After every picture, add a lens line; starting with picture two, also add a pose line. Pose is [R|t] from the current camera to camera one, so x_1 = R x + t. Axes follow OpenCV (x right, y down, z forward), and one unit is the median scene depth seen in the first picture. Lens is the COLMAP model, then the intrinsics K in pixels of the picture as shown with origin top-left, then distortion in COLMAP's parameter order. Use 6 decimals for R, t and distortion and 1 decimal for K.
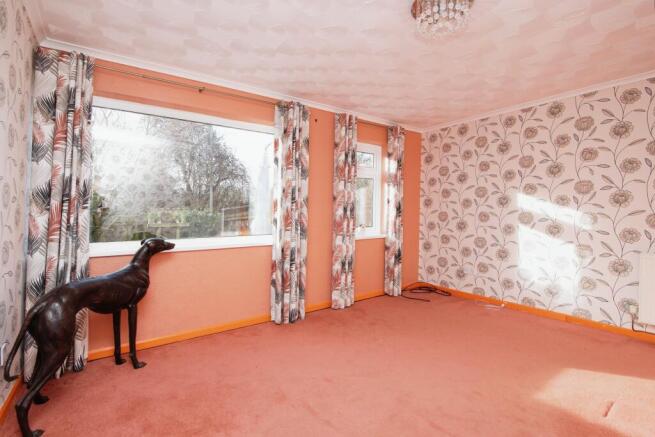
lens RADIAL K [[306.7, 0, 332.4], [0, 306.7, 205.6], [0, 0, 1]] dist [0.001979, 0.000558]
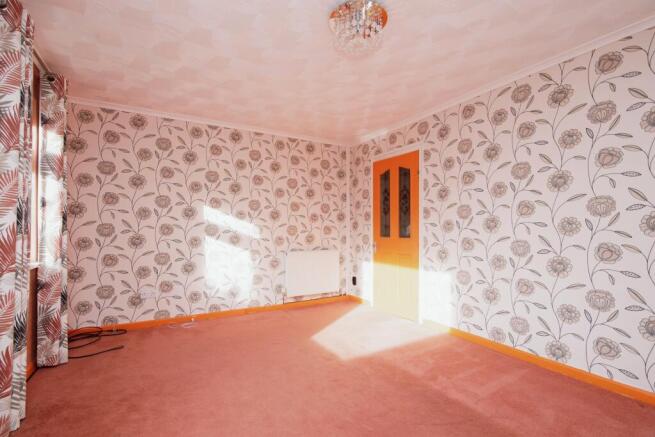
lens RADIAL K [[306.7, 0, 324.2], [0, 306.7, 226.7], [0, 0, 1]] dist [0.001979, 0.000558]
pose [[0.124303, -0.002000, 0.992242, -0.361694], [-0.030175, 0.999528, 0.005795, 0.011266], [-0.991785, -0.030661, 0.124184, 0.478518]]
